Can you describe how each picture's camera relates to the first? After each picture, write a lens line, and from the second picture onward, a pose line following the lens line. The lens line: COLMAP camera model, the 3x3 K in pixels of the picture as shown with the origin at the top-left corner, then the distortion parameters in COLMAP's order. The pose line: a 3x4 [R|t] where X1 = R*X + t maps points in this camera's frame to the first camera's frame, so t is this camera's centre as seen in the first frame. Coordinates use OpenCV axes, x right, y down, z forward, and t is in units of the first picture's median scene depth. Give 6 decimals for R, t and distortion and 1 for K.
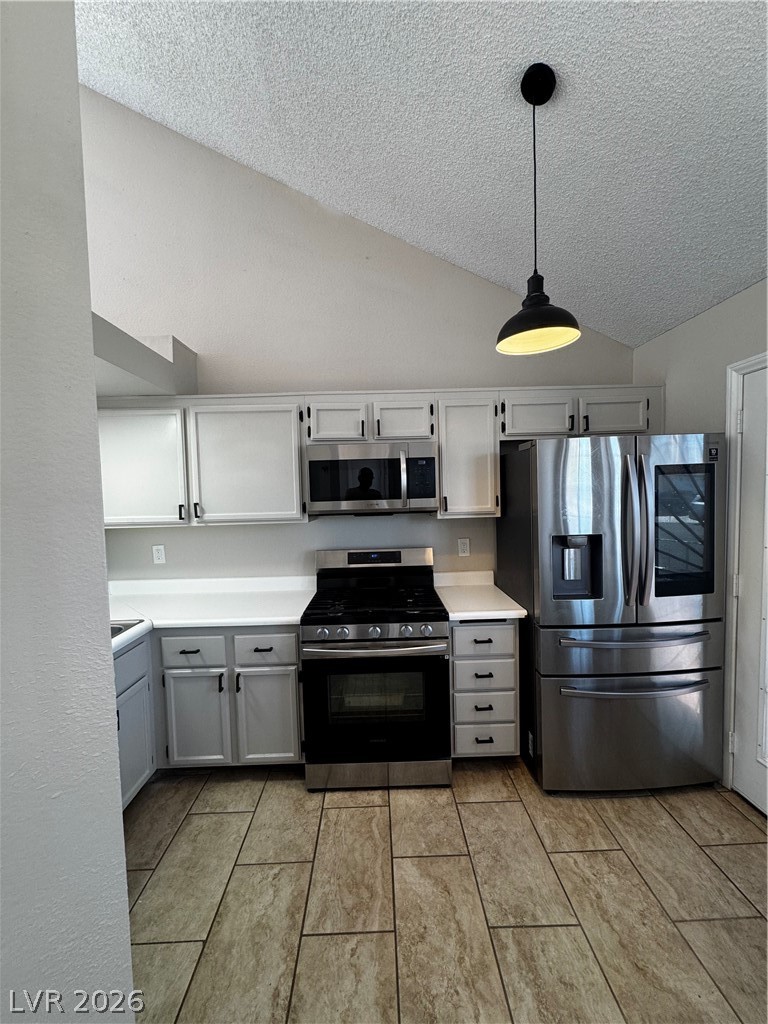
lens RADIAL K [[407.6, 0, 382.5], [0, 407.6, 514.1], [0, 0, 1]] dist [-0.003997, 0.001236]
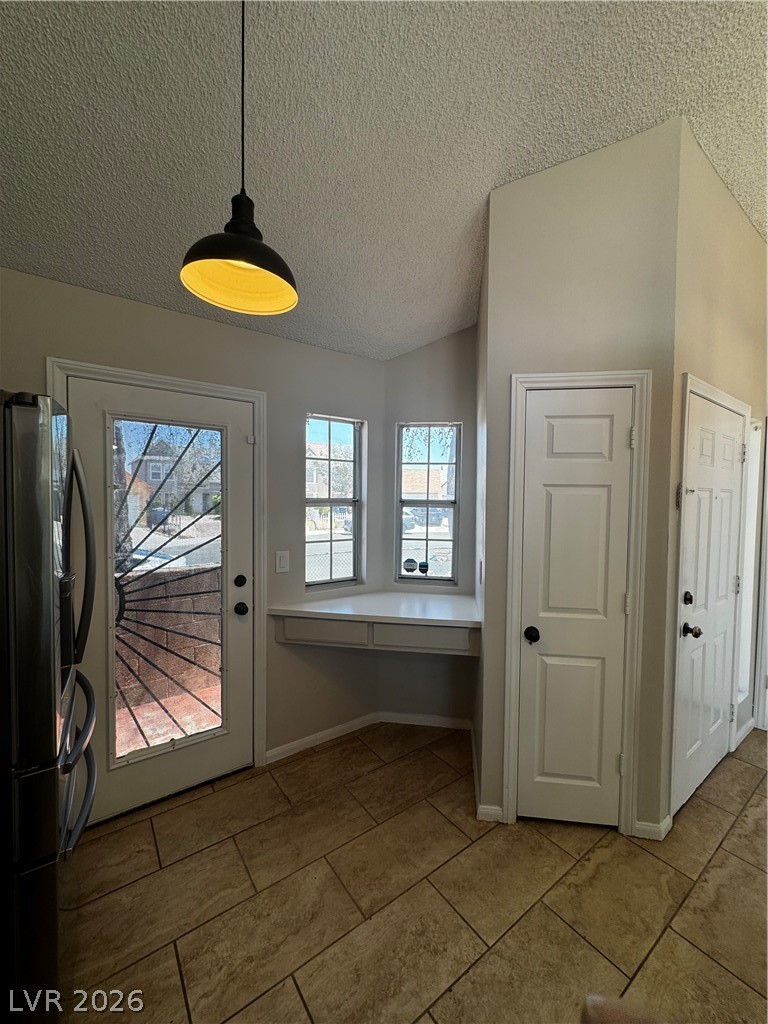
lens RADIAL K [[407.6, 0, 382.9], [0, 407.6, 513.7], [0, 0, 1]] dist [-0.003997, 0.001236]
pose [[-0.577673, -0.010025, 0.816207, -0.266480], [0.047504, 0.997817, 0.045877, -0.038460], [-0.814885, 0.065275, -0.575936, 0.937549]]
